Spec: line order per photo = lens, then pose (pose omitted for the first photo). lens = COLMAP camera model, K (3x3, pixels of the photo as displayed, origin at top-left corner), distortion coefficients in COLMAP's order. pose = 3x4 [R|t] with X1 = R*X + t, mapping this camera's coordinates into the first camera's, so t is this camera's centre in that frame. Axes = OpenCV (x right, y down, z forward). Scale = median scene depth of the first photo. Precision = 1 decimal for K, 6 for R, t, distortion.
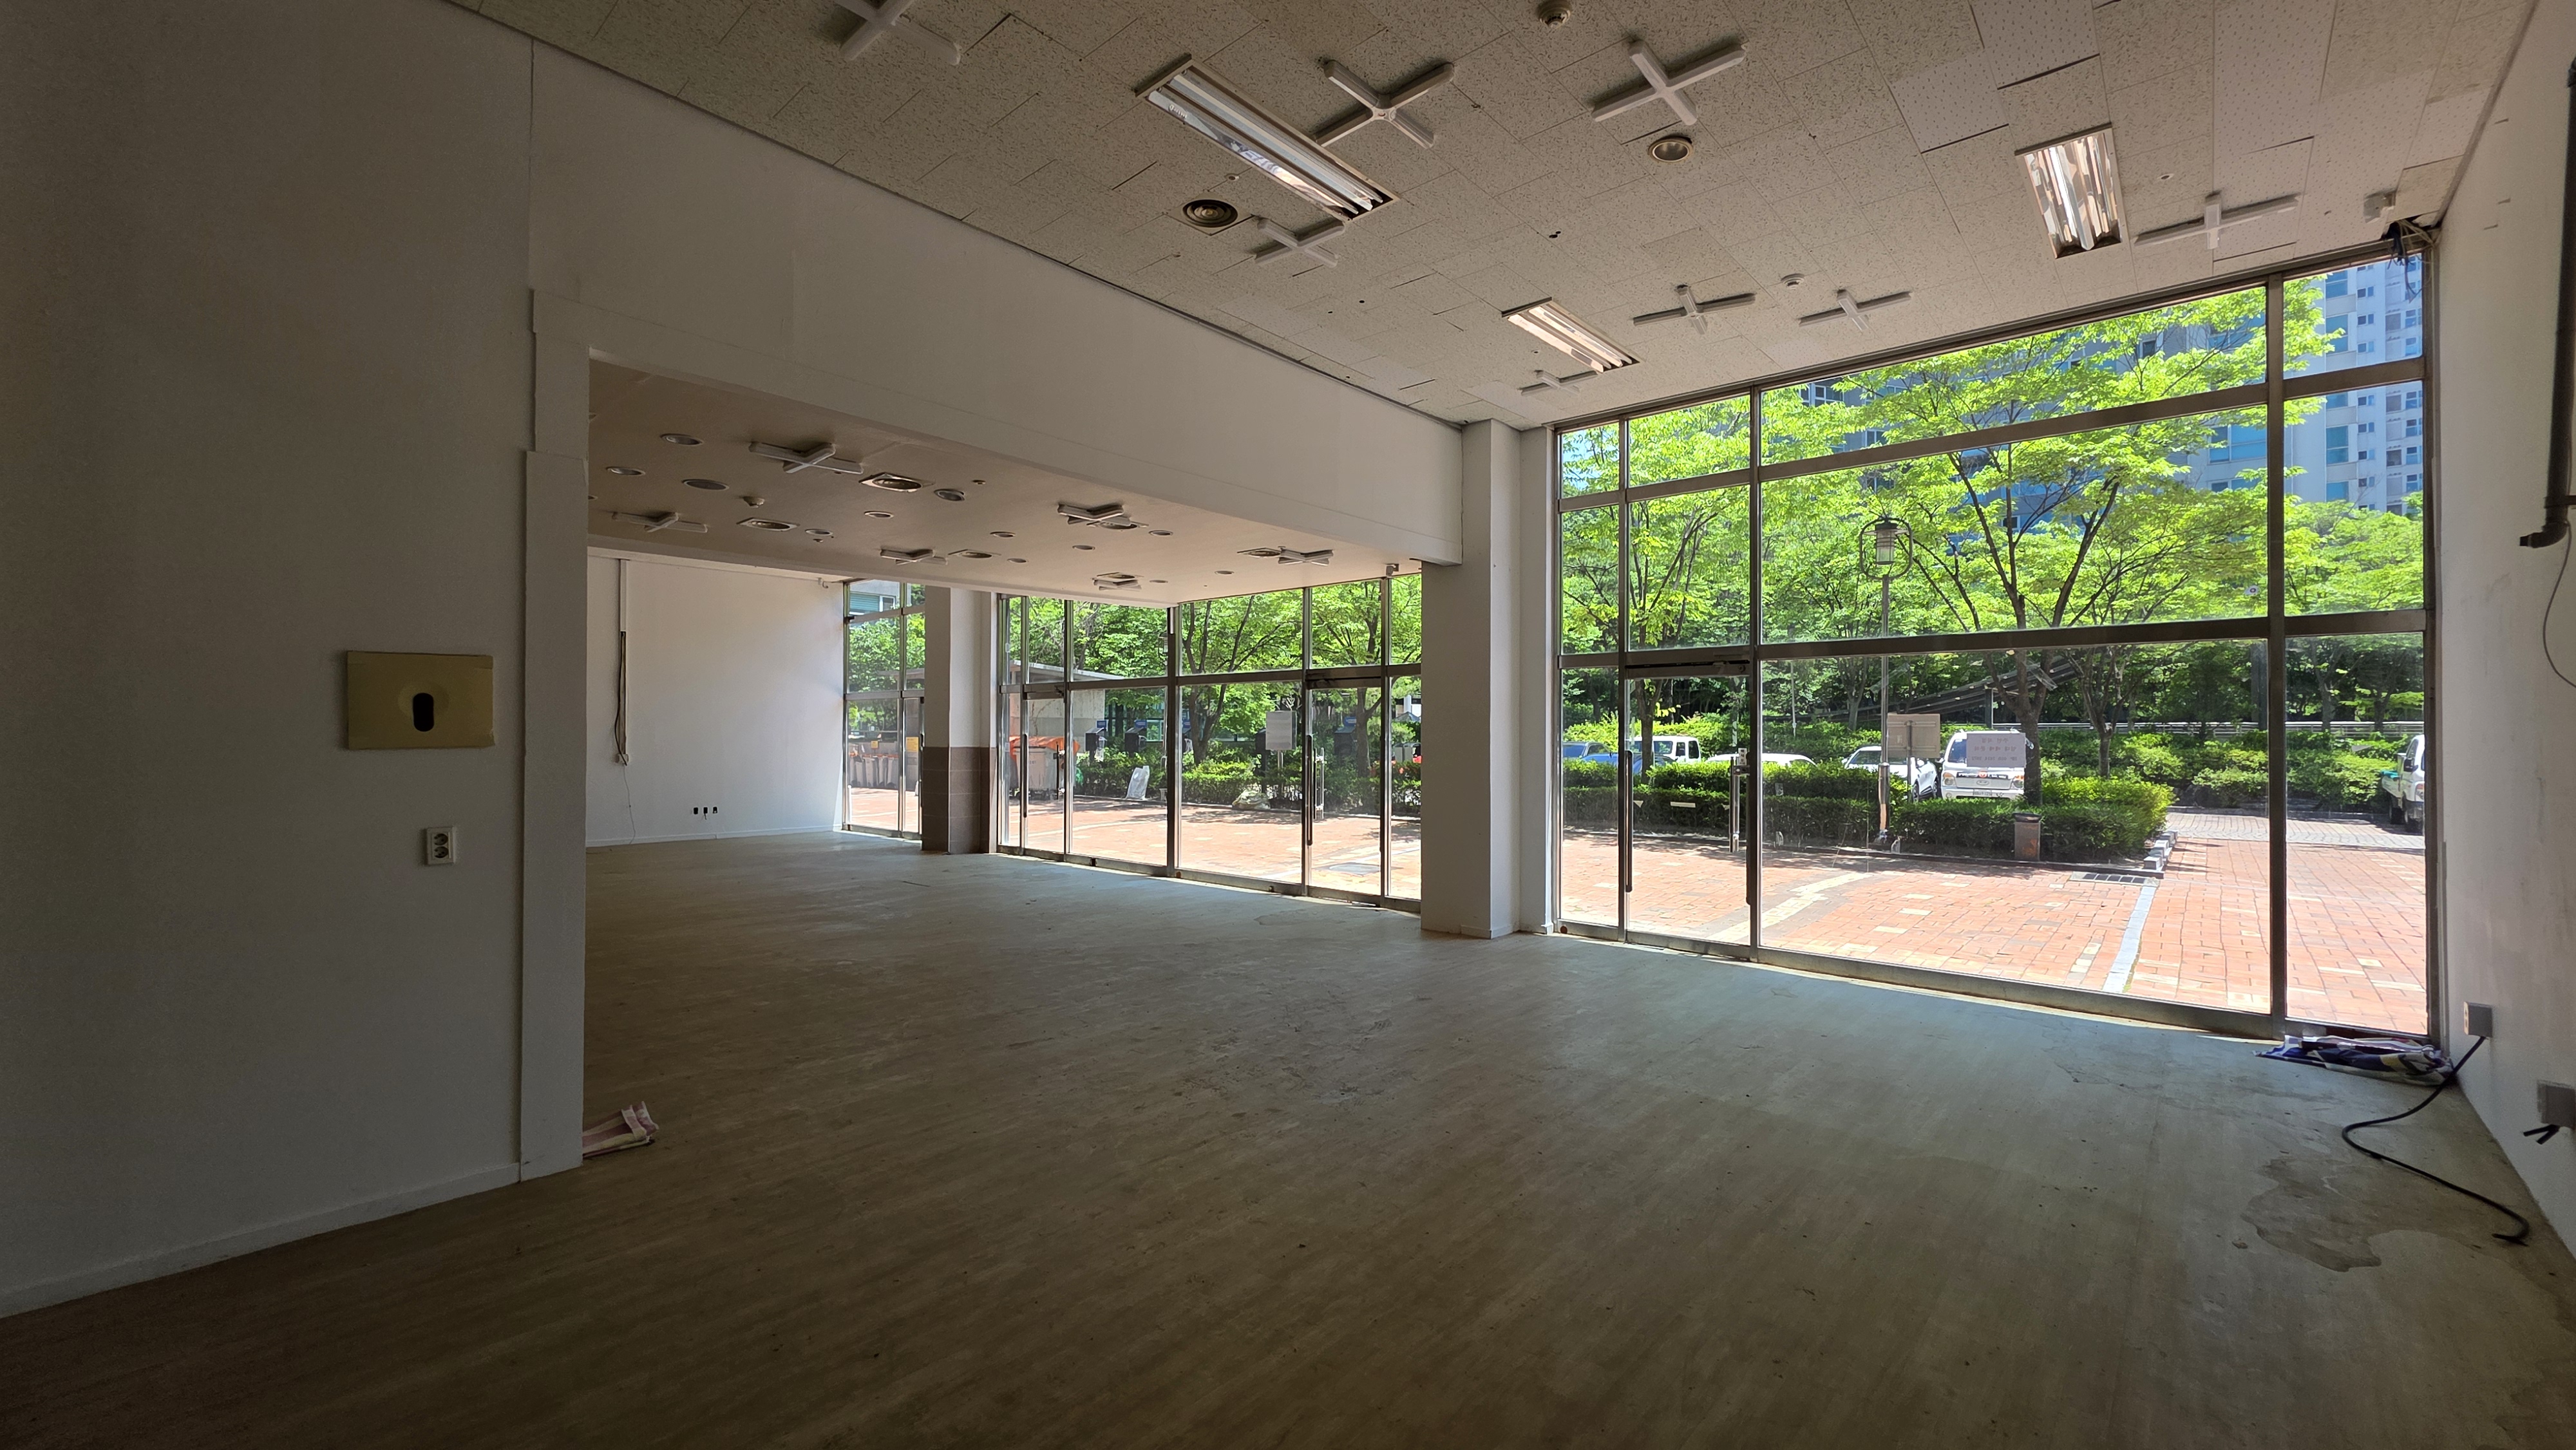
lens RADIAL K [[1025.1, 0, 1287.4], [0, 1025.1, 725.6], [0, 0, 1]] dist [0.003578, -0.000867]
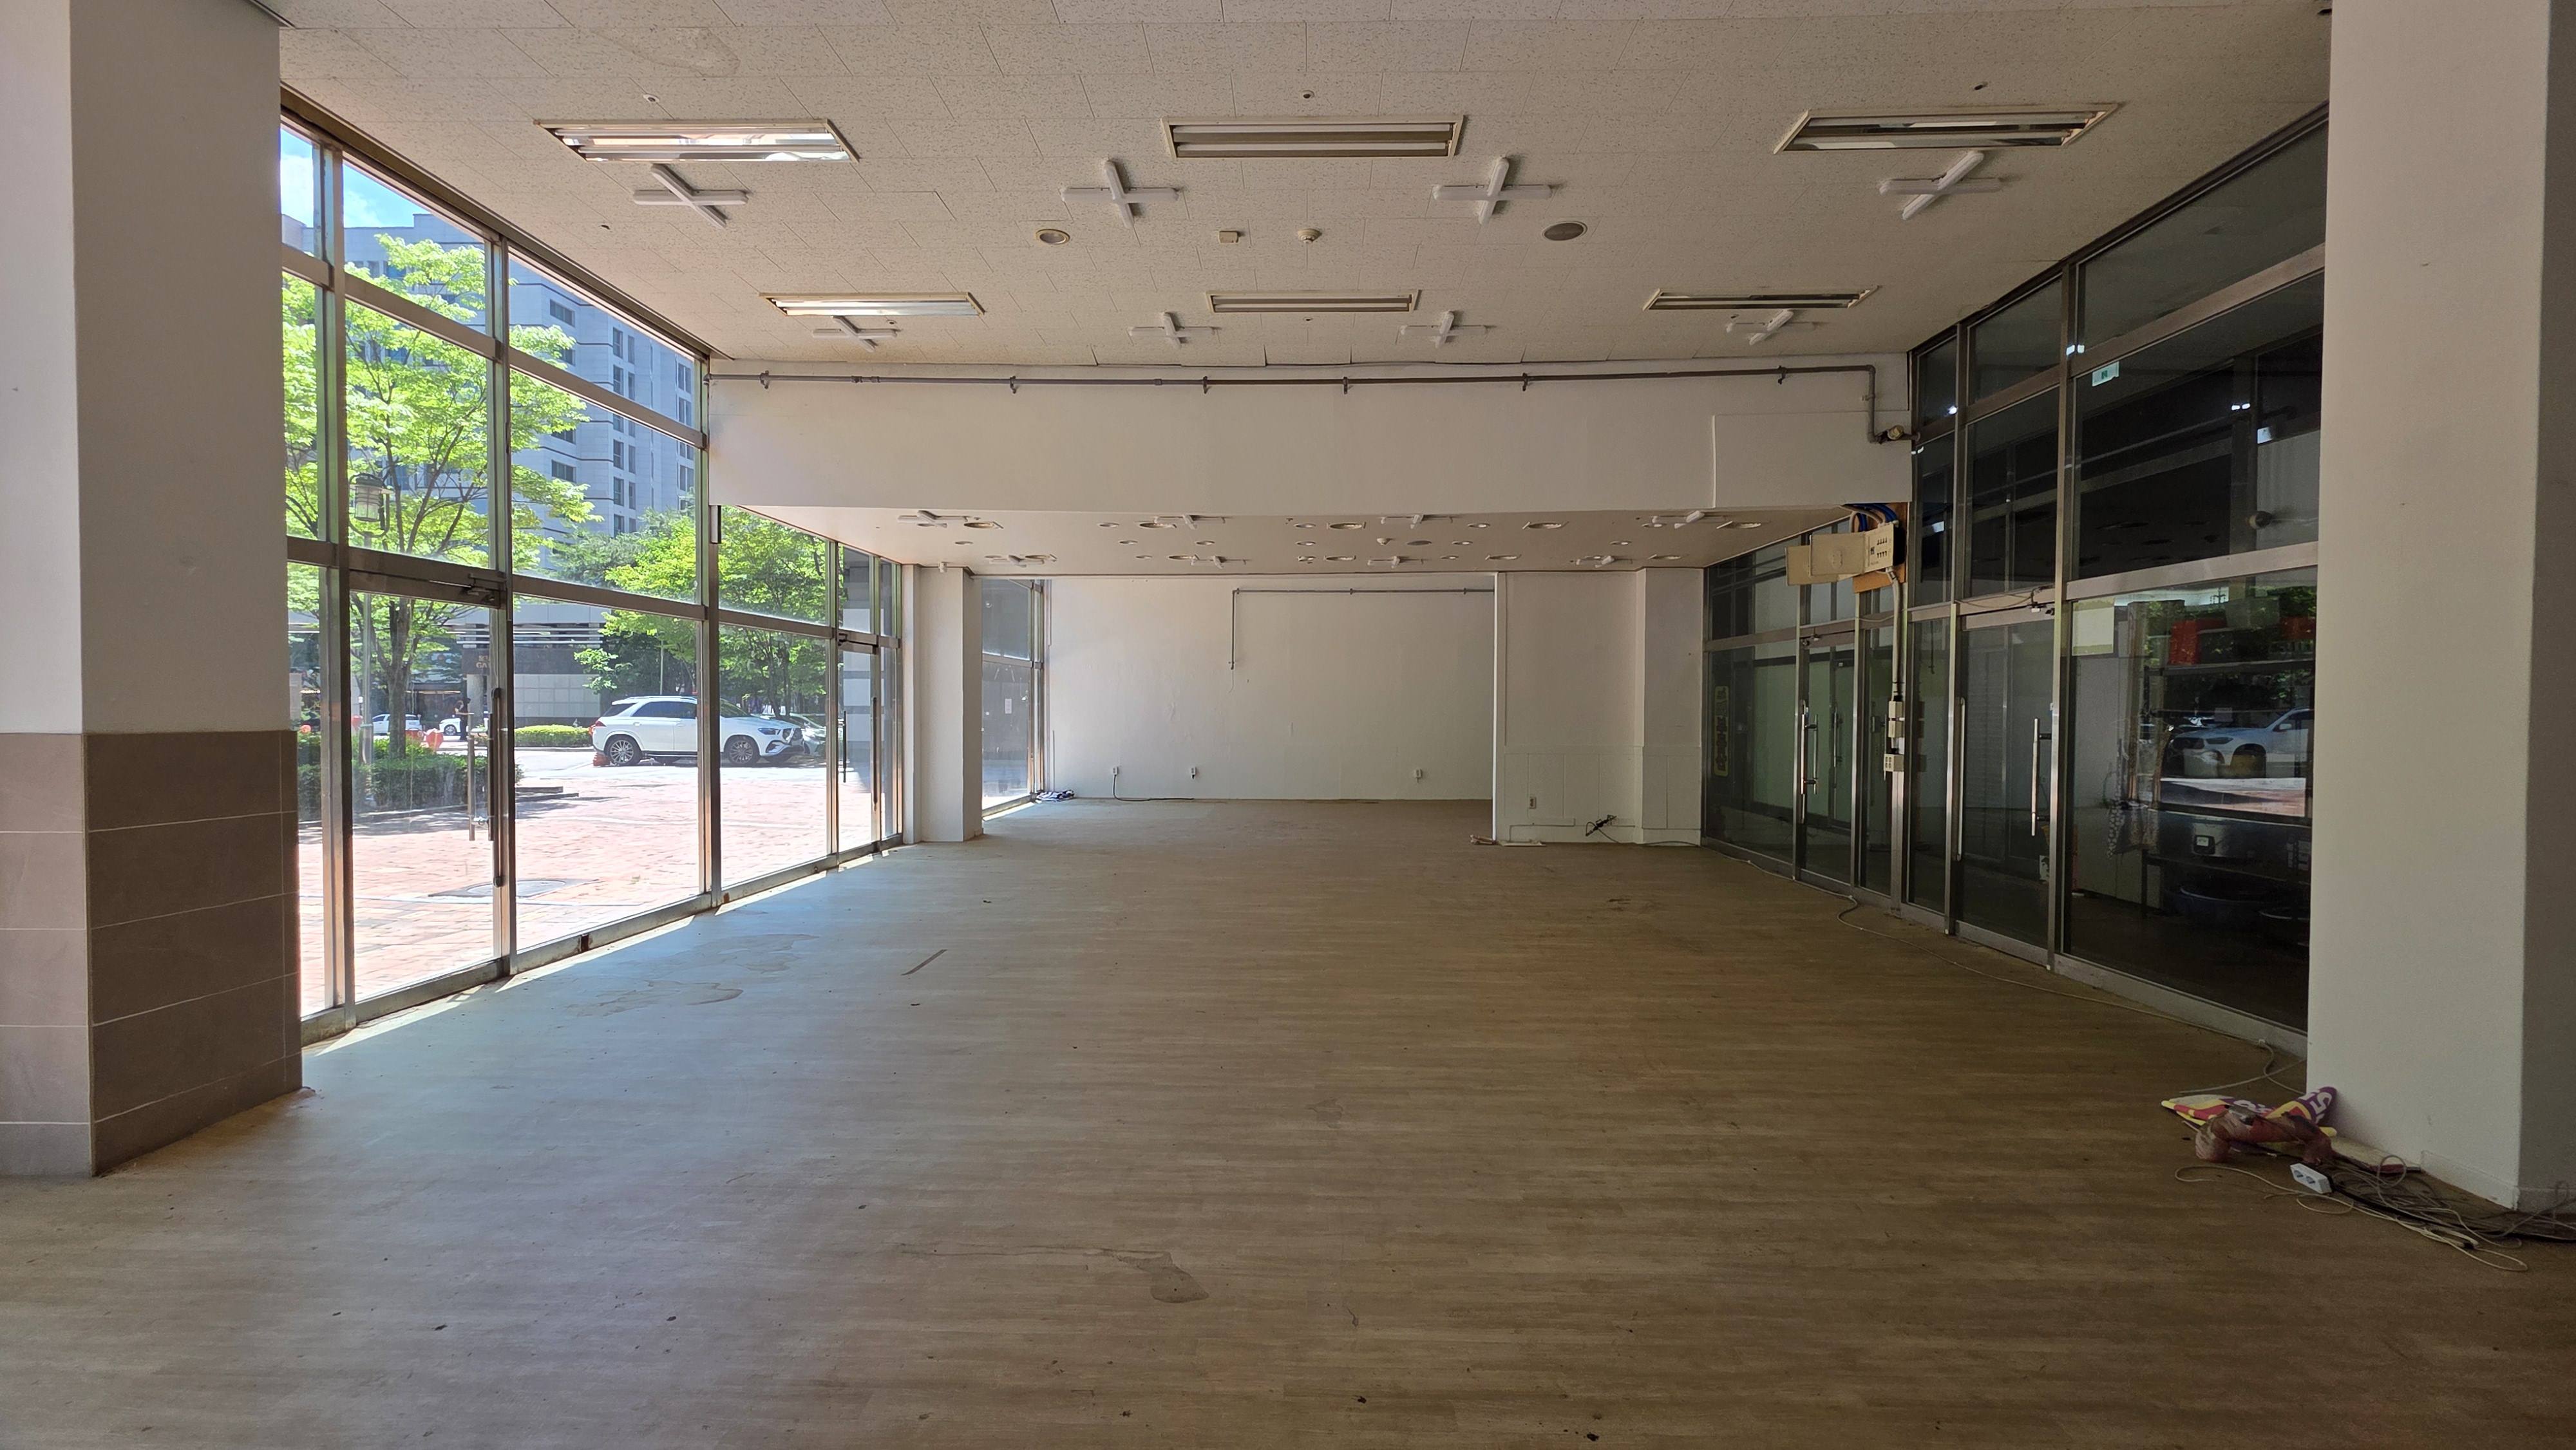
lens RADIAL K [[1025.1, 0, 1284.4], [0, 1025.1, 729.7], [0, 0, 1]] dist [0.003578, -0.000867]
pose [[-0.653434, -0.024798, 0.756577, -1.212270], [-0.017175, 0.999692, 0.017933, 0.018343], [-0.756788, -0.001277, -0.653659, 1.619838]]
